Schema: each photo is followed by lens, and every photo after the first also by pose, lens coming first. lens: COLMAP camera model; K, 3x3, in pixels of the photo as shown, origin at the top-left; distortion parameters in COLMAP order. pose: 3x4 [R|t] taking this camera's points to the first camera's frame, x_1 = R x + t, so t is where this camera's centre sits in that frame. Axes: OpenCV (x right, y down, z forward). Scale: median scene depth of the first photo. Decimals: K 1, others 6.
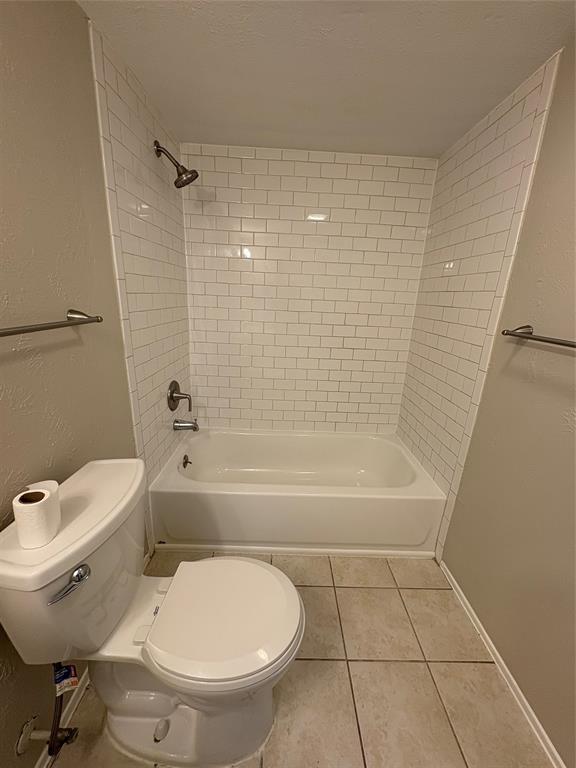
lens RADIAL K [[305.7, 0, 291.4], [0, 305.7, 385.1], [0, 0, 1]] dist [0.000185, 0.000874]
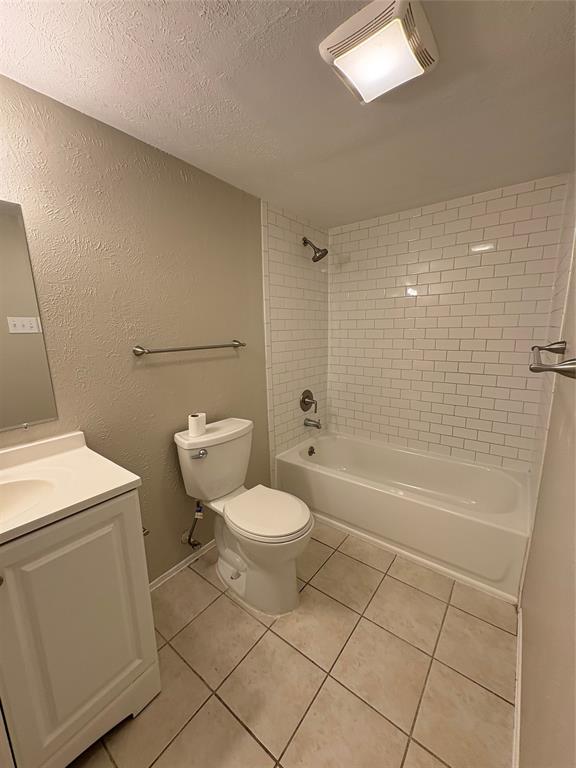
lens RADIAL K [[305.7, 0, 290.5], [0, 305.7, 385.1], [0, 0, 1]] dist [0.000185, 0.000874]
pose [[0.785010, 0.056037, -0.616943, 0.470167], [-0.125445, 0.989647, -0.069729, 0.080292], [0.606649, 0.132130, 0.783913, -0.176752]]
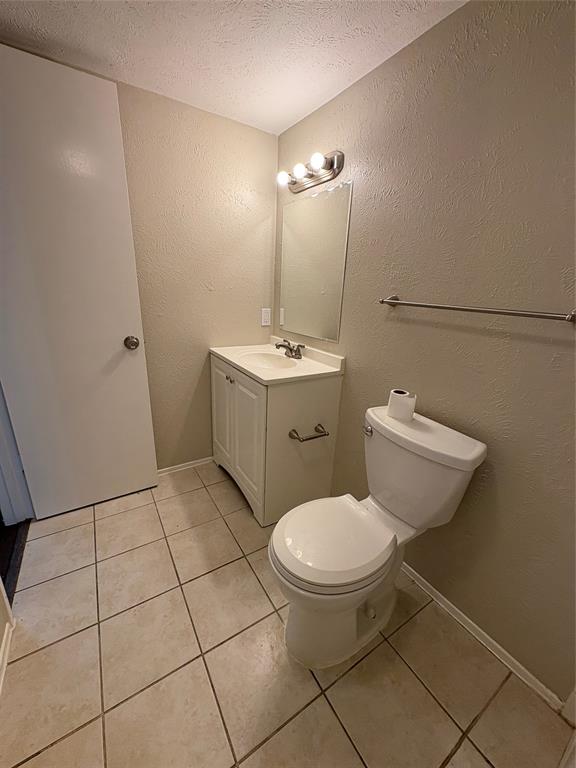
lens RADIAL K [[305.7, 0, 290.7], [0, 305.7, 382.3], [0, 0, 1]] dist [0.000185, 0.000874]
pose [[-0.843978, 0.089967, -0.528779, 0.270189], [-0.224189, 0.836424, 0.500135, -0.185216], [0.487279, 0.540649, -0.685754, 0.763708]]
